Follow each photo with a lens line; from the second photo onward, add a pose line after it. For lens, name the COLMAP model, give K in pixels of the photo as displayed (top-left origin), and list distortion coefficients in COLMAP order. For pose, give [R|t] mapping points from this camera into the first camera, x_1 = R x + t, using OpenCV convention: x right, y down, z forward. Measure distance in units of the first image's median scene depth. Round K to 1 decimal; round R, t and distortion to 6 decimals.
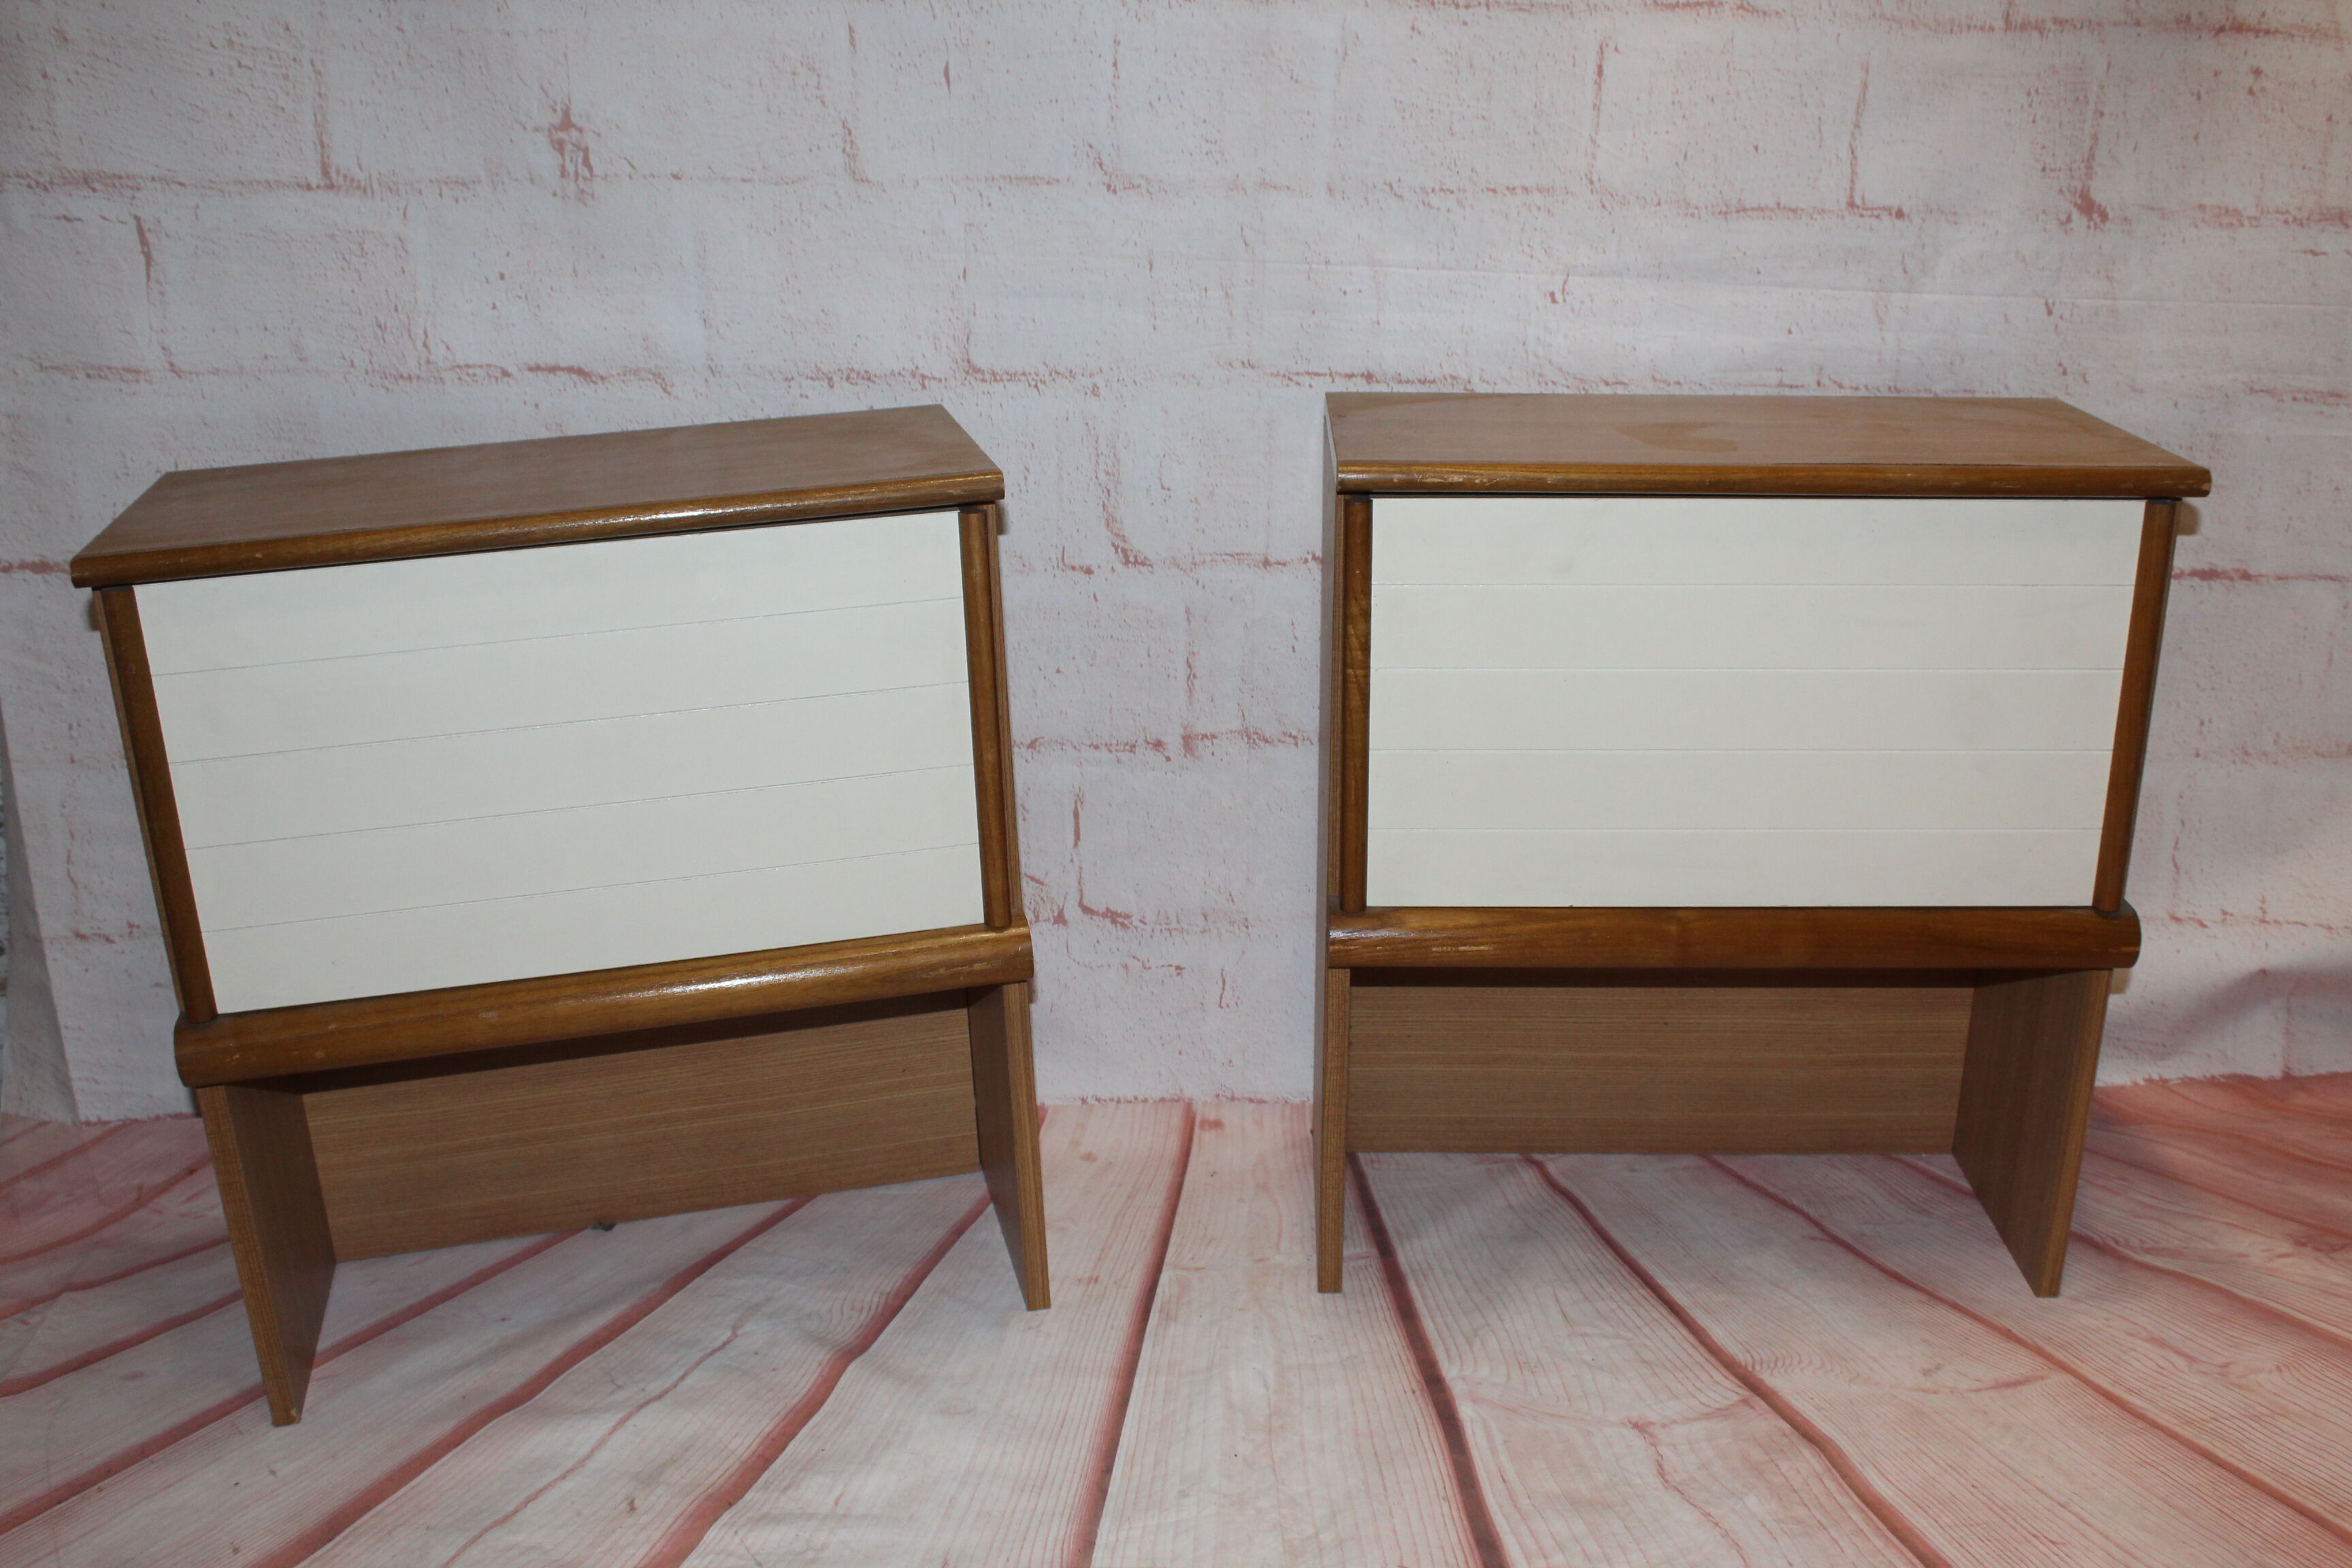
lens RADIAL K [[2133.8, 0, 1170.2], [0, 2133.8, 781.3], [0, 0, 1]] dist [-0.132913, 0.110742]
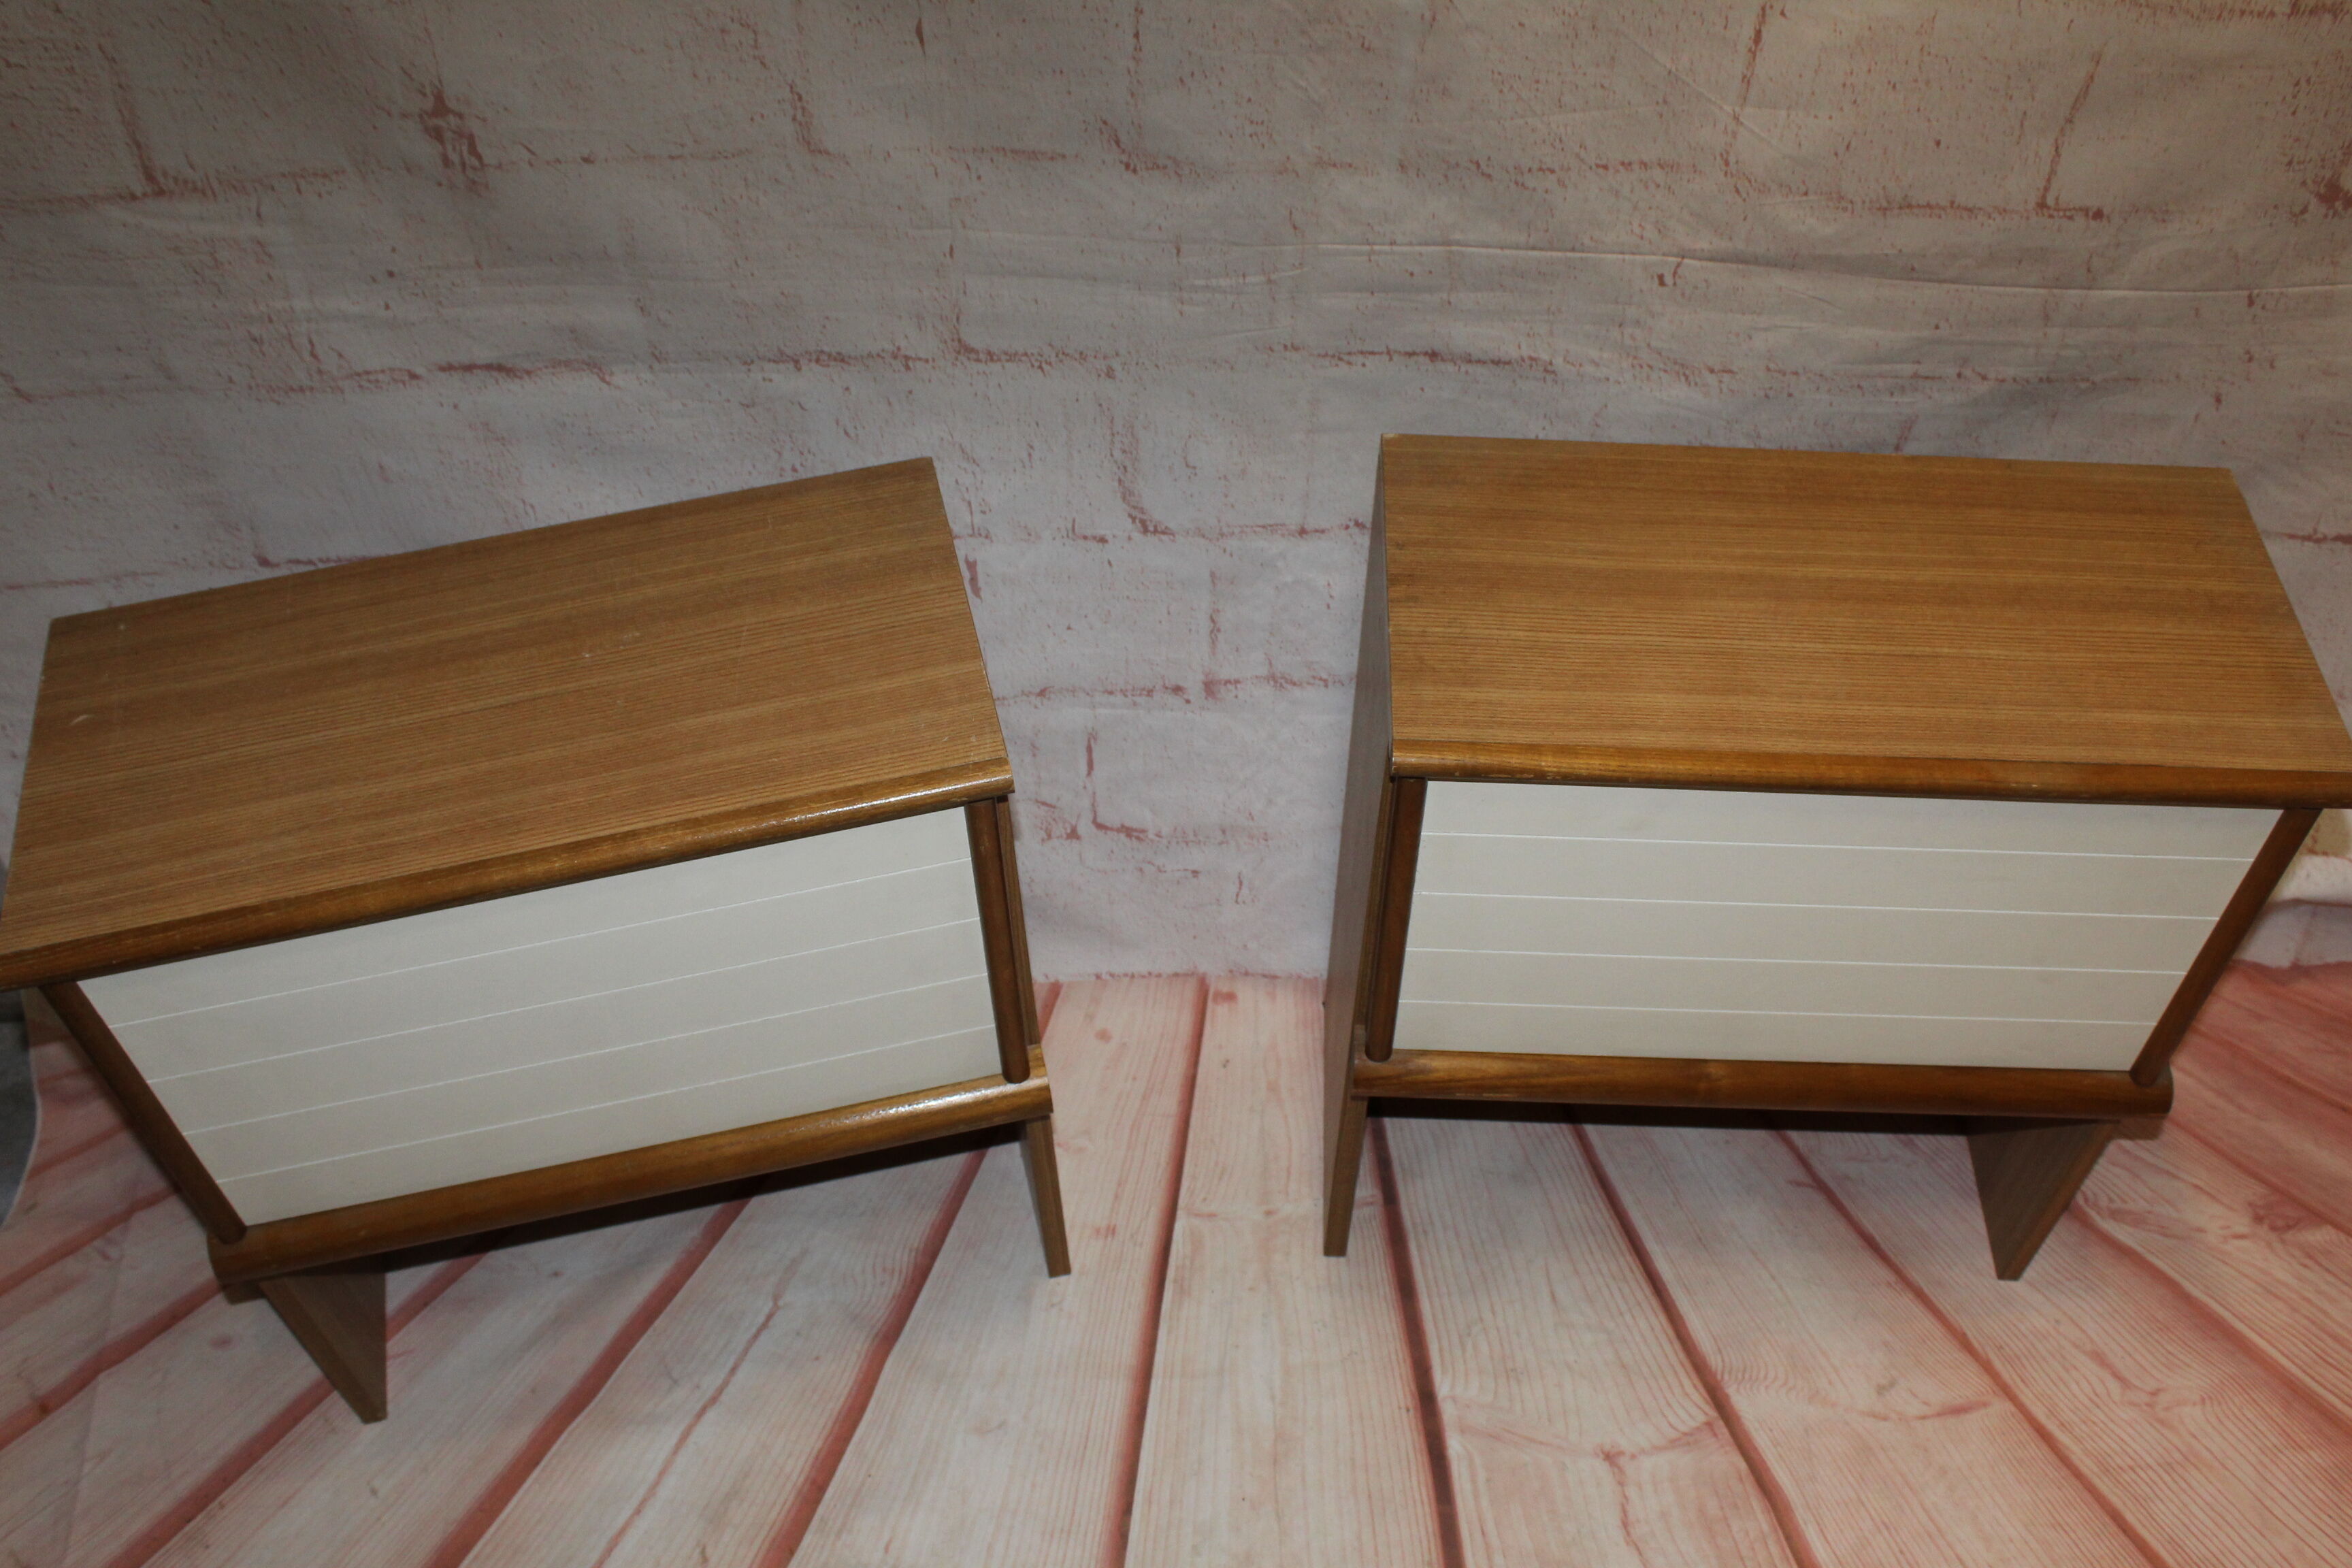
lens RADIAL K [[2133.8, 0, 1168.0], [0, 2133.8, 785.6], [0, 0, 1]] dist [-0.132913, 0.110742]
pose [[0.999936, 0.009876, 0.005586, -0.015971], [-0.011346, 0.872847, 0.487862, -0.473512], [-0.000058, -0.487894, 0.872903, 0.187172]]
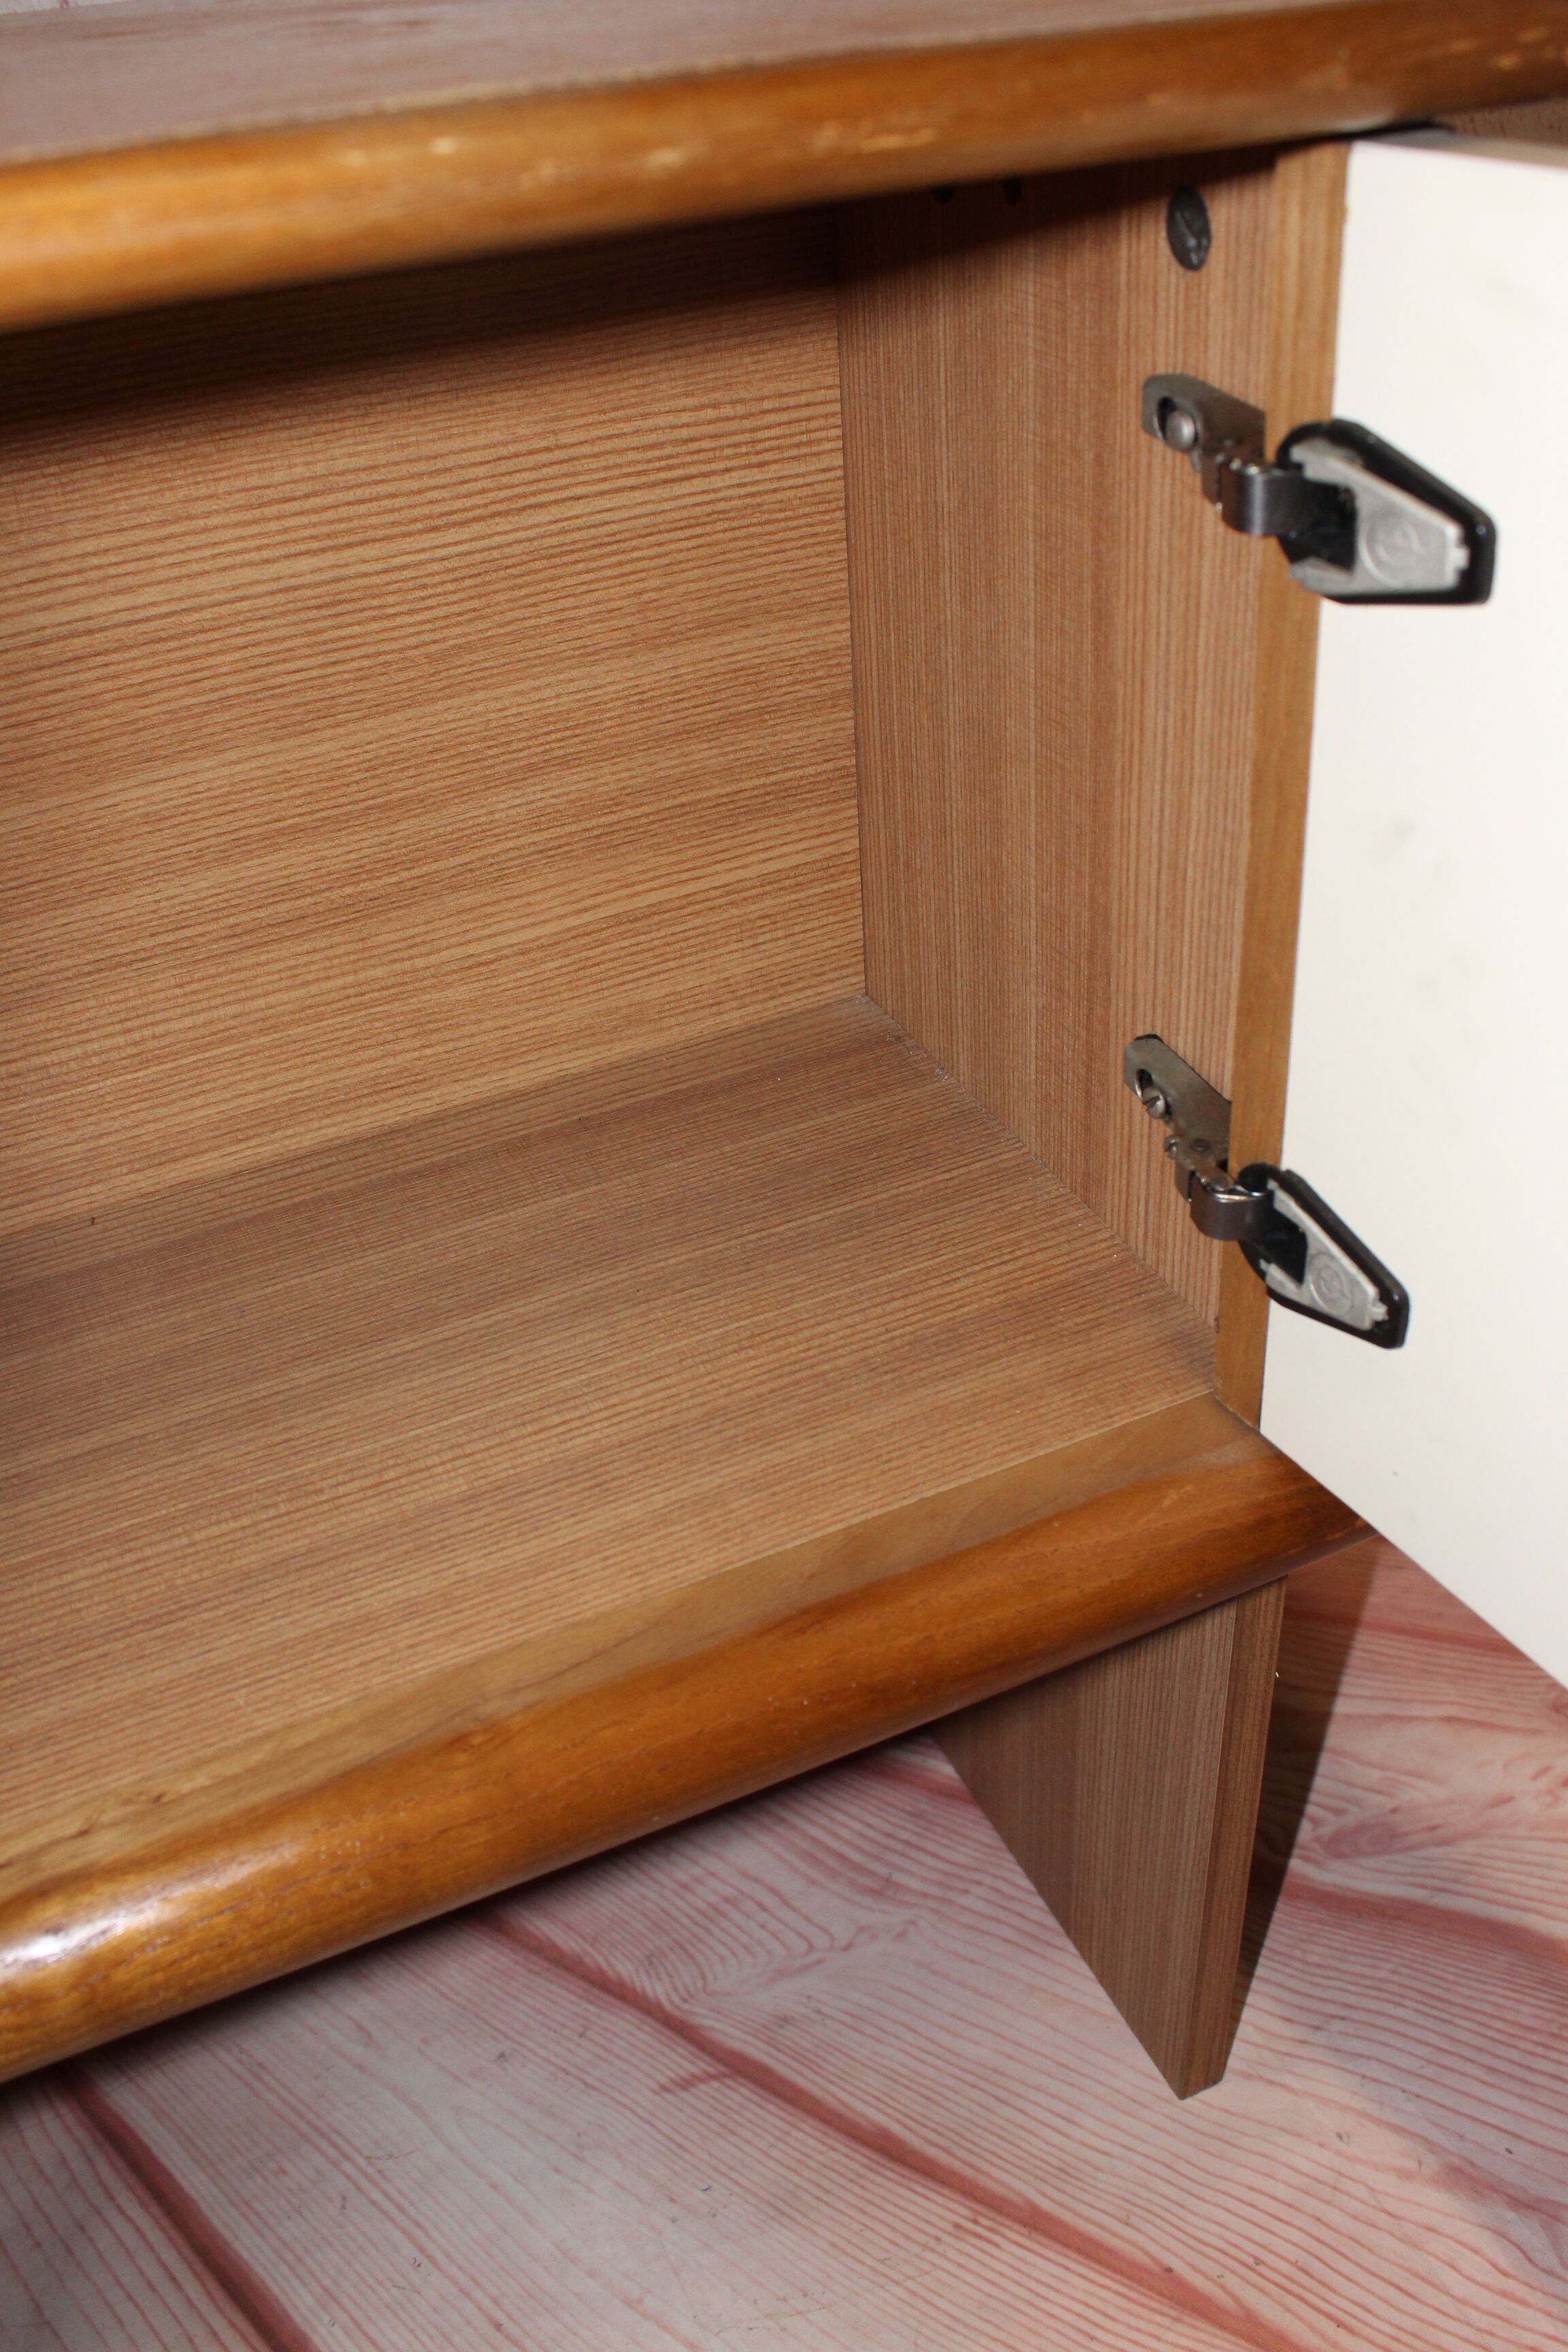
lens RADIAL K [[2133.8, 0, 778.7], [0, 2133.8, 1198.3], [0, 0, 1]] dist [-0.132913, 0.110742]
pose [[0.889538, -0.295718, 0.348242, 0.230770], [0.198250, 0.936598, 0.288931, -0.084006], [-0.411605, -0.187976, 0.891766, 0.646754]]
